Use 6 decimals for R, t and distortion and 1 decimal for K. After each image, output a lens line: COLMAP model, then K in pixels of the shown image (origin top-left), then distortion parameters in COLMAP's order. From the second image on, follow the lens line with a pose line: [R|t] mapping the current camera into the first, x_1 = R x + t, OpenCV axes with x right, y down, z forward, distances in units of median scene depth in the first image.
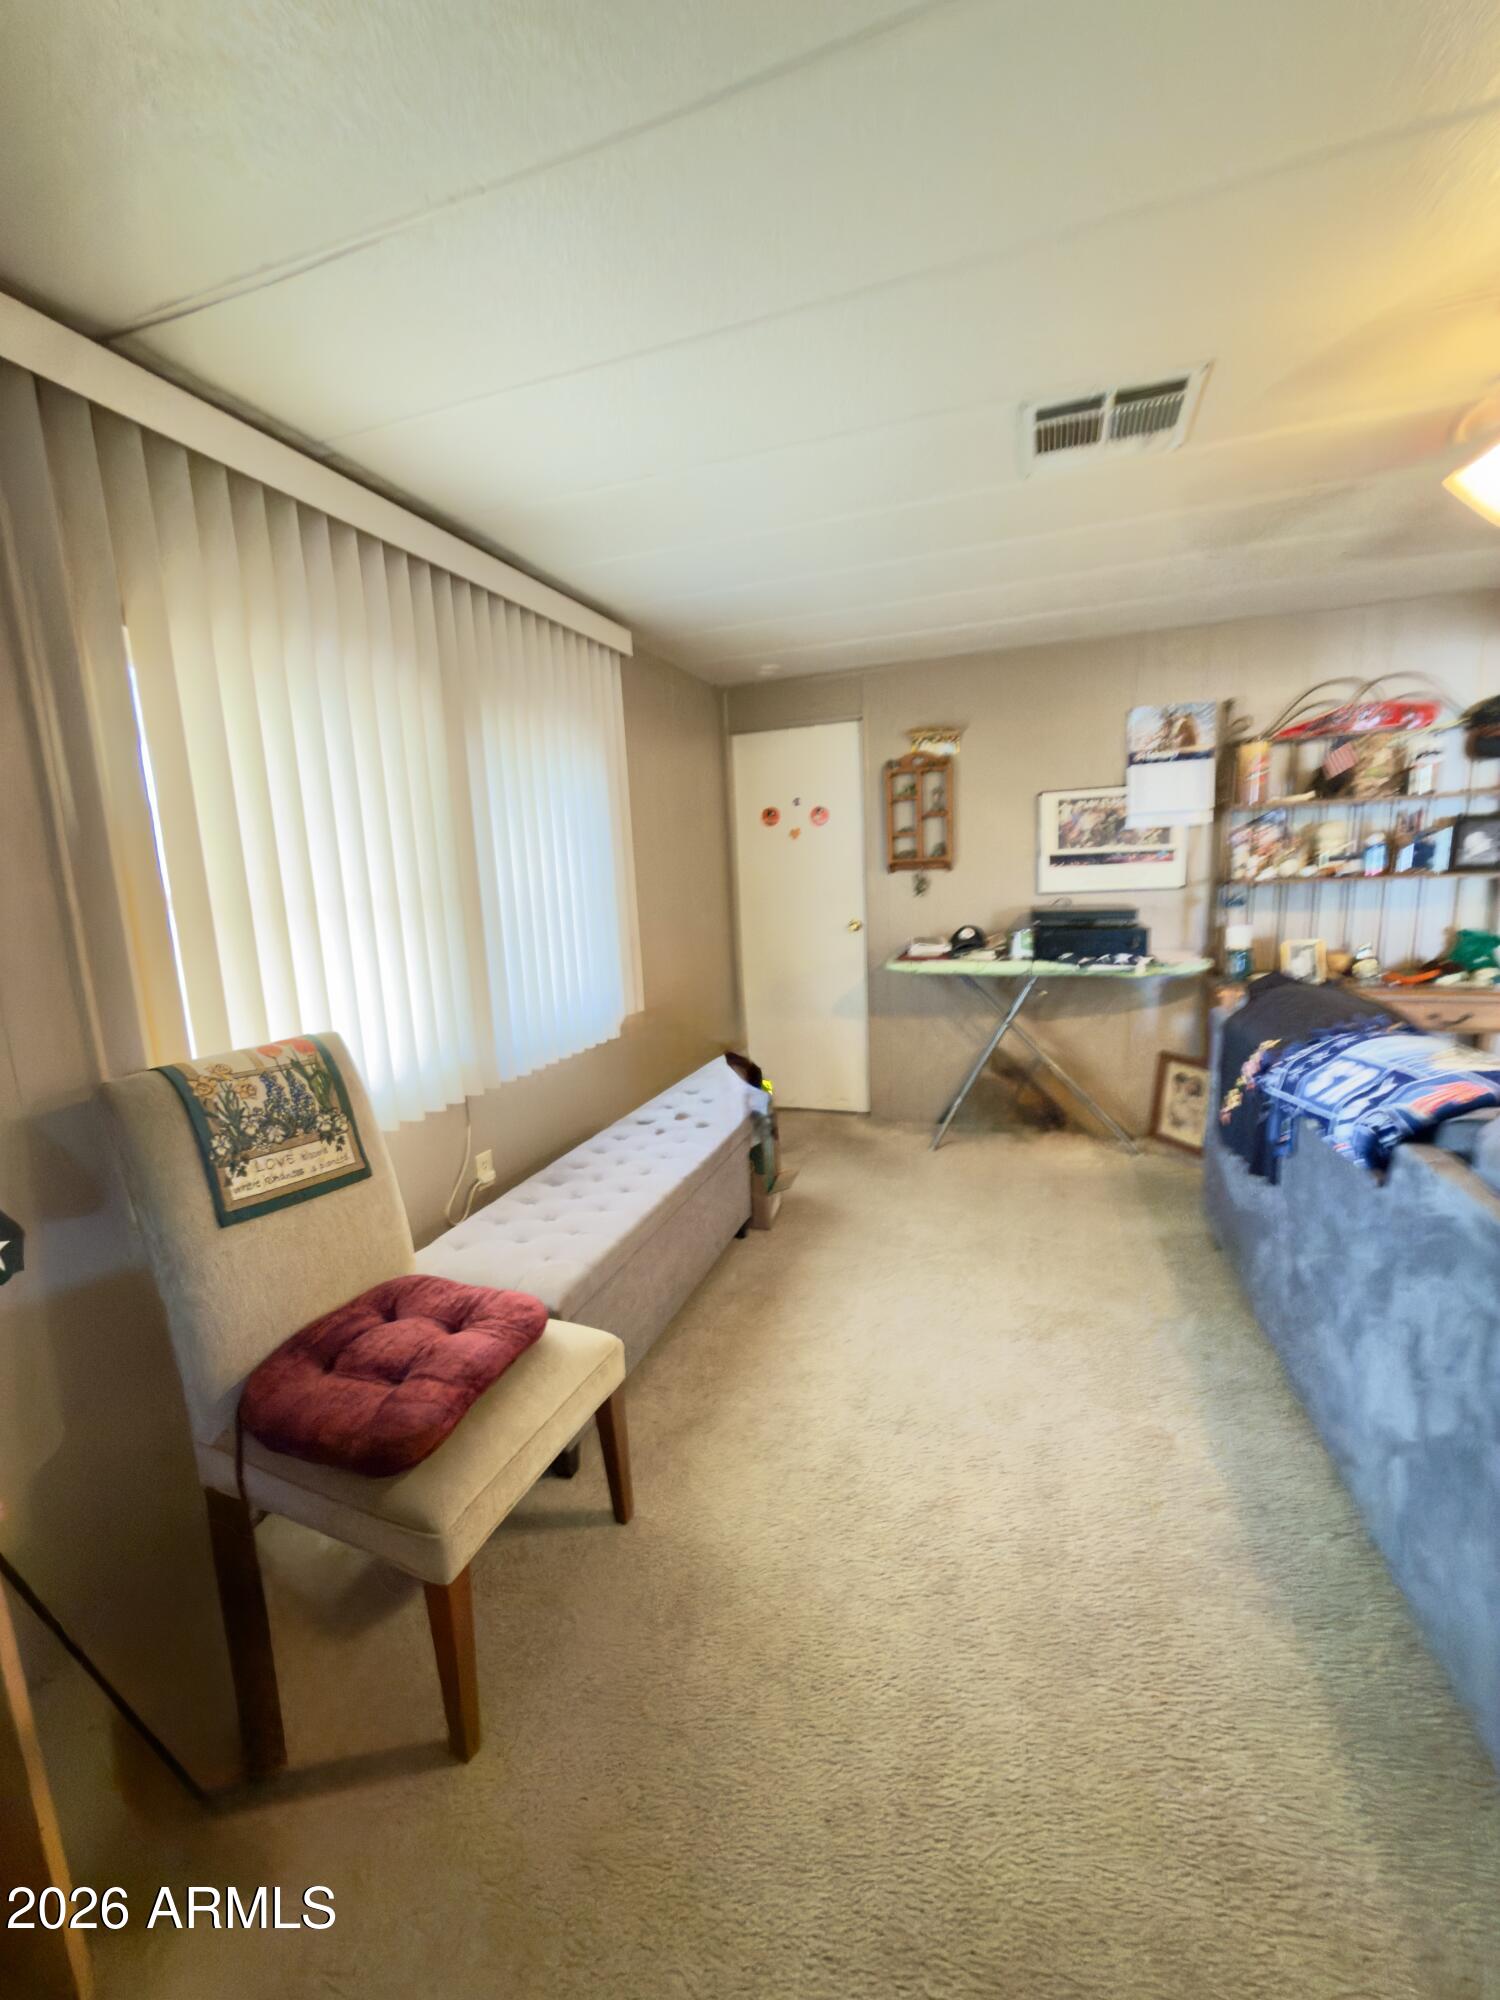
lens RADIAL K [[795.7, 0, 757.2], [0, 795.7, 999.8], [0, 0, 1]] dist [-0.002179, -0.000097]
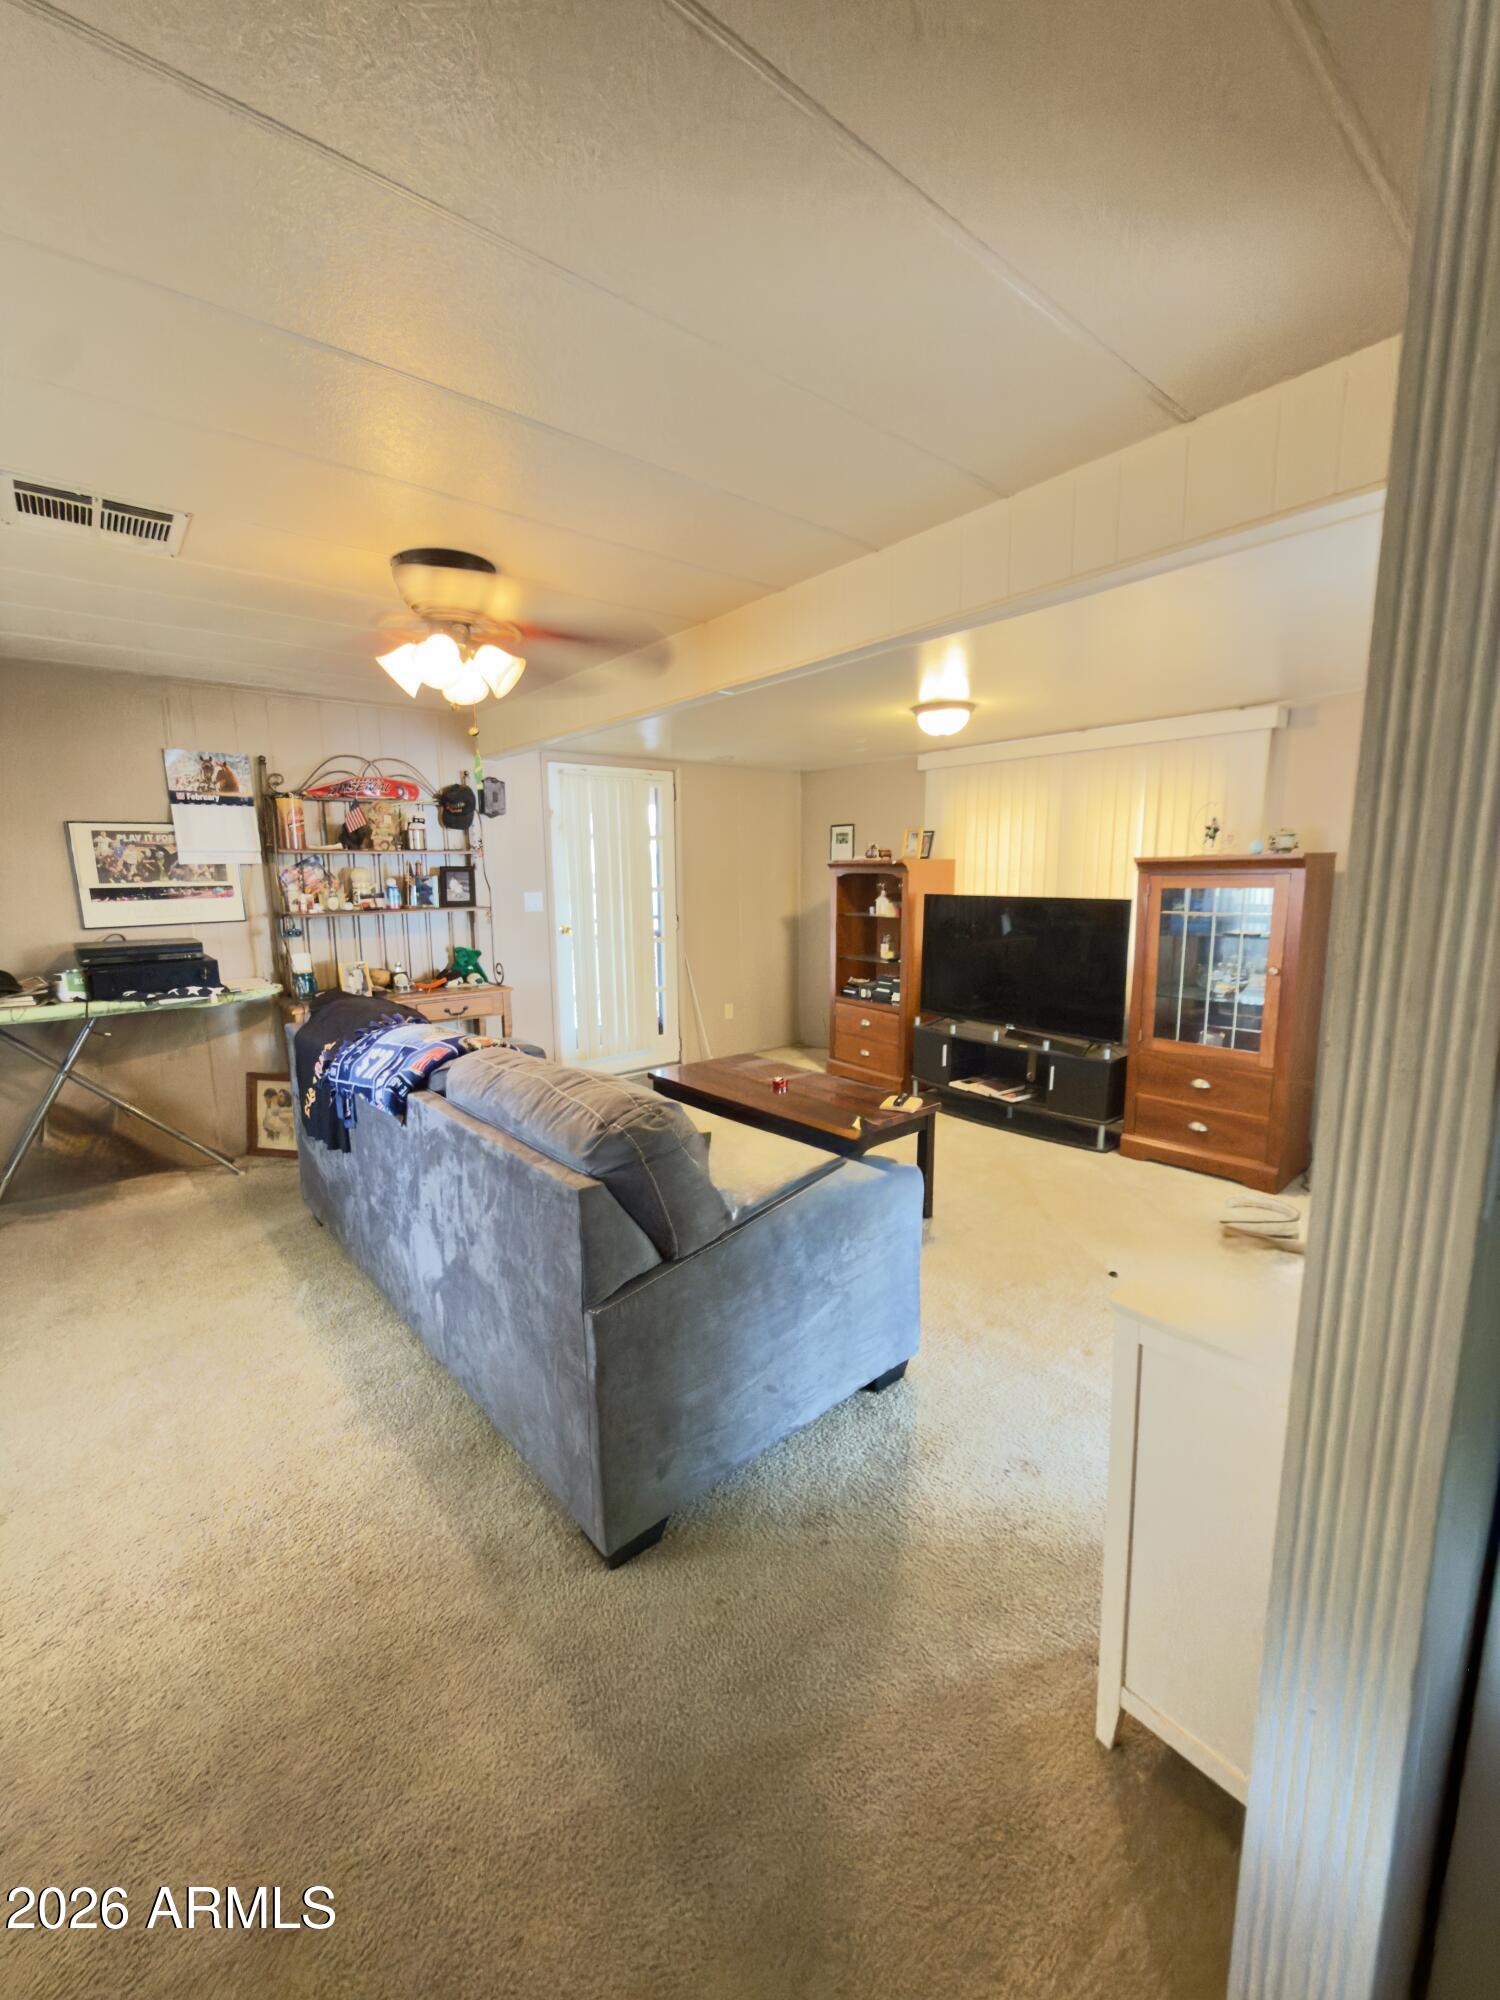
lens RADIAL K [[795.7, 0, 757.2], [0, 795.7, 999.8], [0, 0, 1]] dist [-0.002179, -0.000097]
pose [[0.501488, -0.105088, 0.858758, -0.068290], [0.129860, 0.990494, 0.045374, 0.009282], [-0.855363, 0.088764, 0.510368, -0.168644]]
